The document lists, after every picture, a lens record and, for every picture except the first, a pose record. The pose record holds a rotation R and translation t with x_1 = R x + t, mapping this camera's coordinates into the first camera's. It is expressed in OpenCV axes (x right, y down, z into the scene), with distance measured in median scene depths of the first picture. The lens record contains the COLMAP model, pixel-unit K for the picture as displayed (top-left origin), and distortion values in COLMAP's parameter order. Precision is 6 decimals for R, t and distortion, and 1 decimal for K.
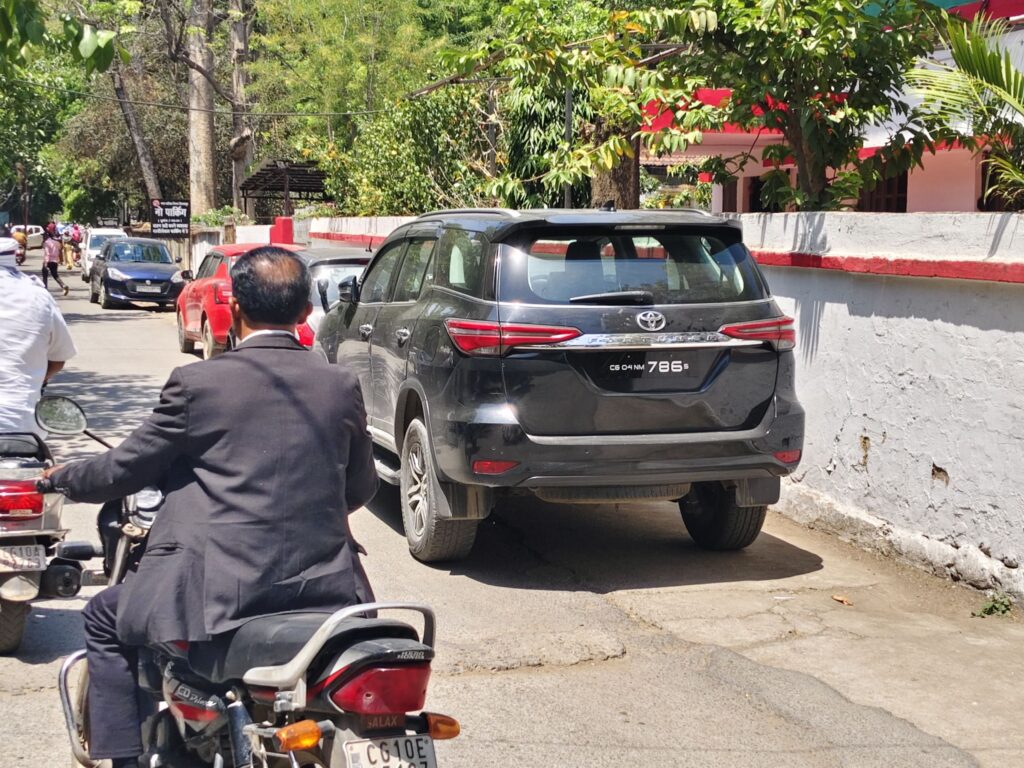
lens RADIAL K [[1661.3, 0, 512.0], [0, 1661.3, 384.0], [0, 0, 1]] dist [0.076278, -0.570357]
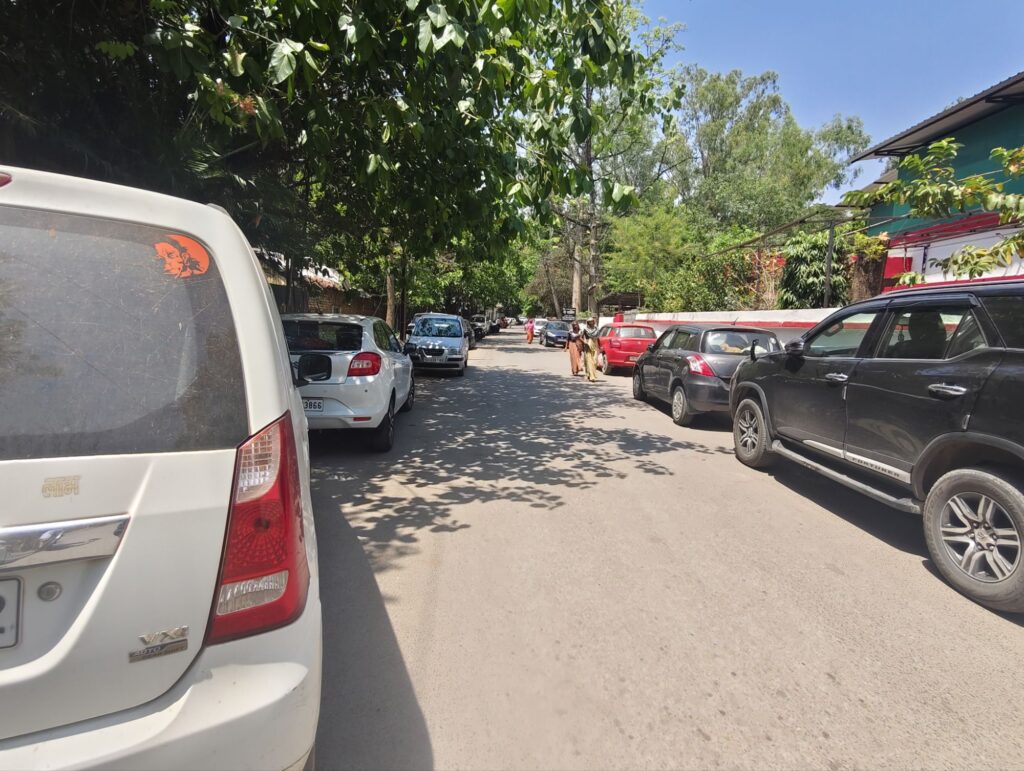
lens RADIAL K [[482.9, 0, 507.9], [0, 482.9, 368.9], [0, 0, 1]] dist [-0.000865, 0.018591]
pose [[0.964899, 0.049559, -0.257904, -0.218128], [-0.049413, 0.998754, 0.007051, -0.026512], [0.257932, 0.005940, 0.966145, 0.487087]]
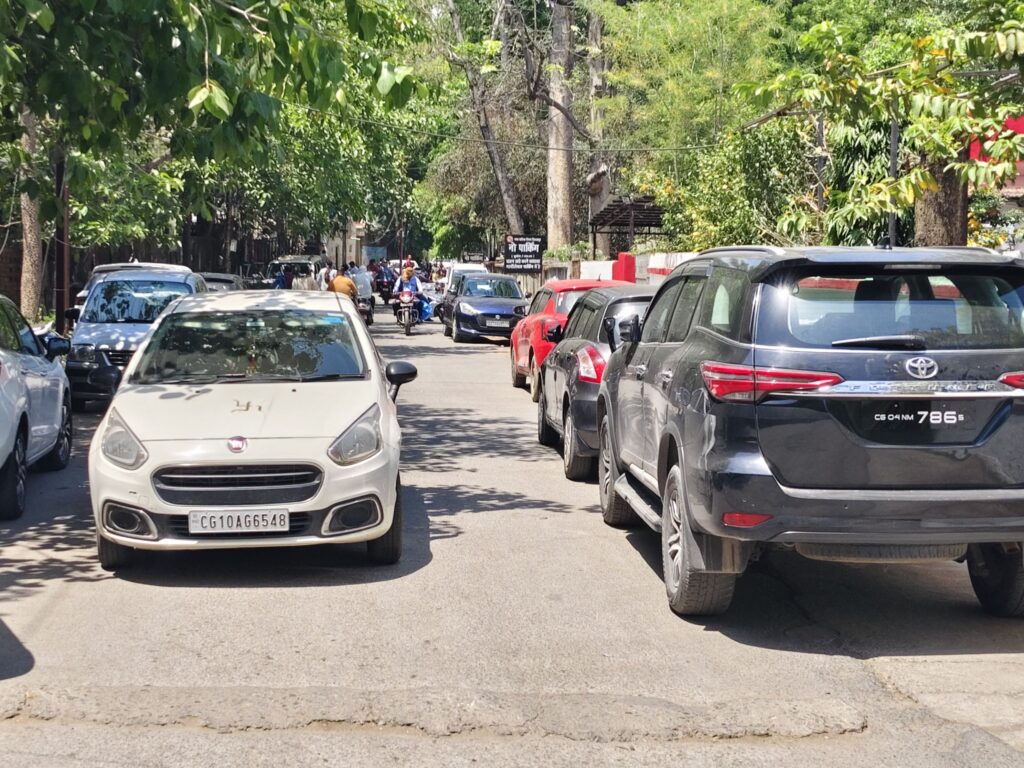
lens RADIAL K [[1661.3, 0, 512.0], [0, 1661.3, 384.0], [0, 0, 1]] dist [0.076278, -0.570357]
pose [[0.972673, 0.018158, -0.231466, 0.057553], [-0.022767, 0.999592, -0.017253, -0.005706], [0.231058, 0.022051, 0.972690, 0.033290]]
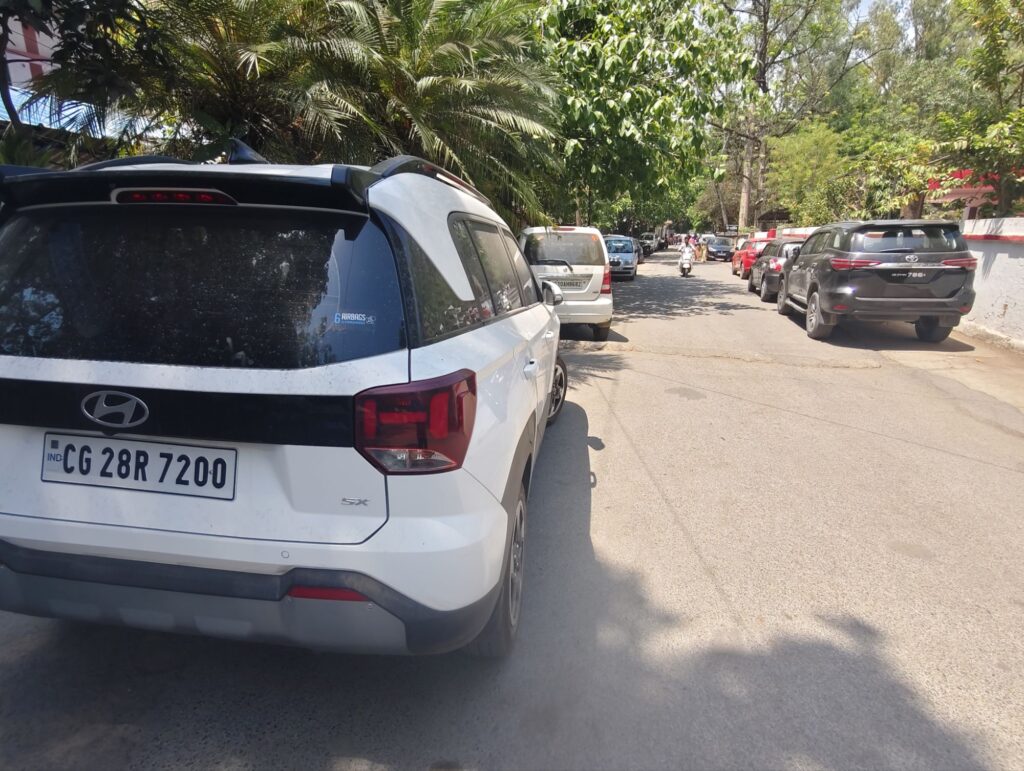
lens RADIAL K [[547.9, 0, 530.3], [0, 547.9, 383.1], [0, 0, 1]] dist [0.000132, 0.031673]
pose [[0.860973, 0.119455, -0.494424, 0.009929], [-0.034854, 0.983603, 0.176949, 0.020258], [0.507455, -0.135116, 0.851019, -0.143793]]
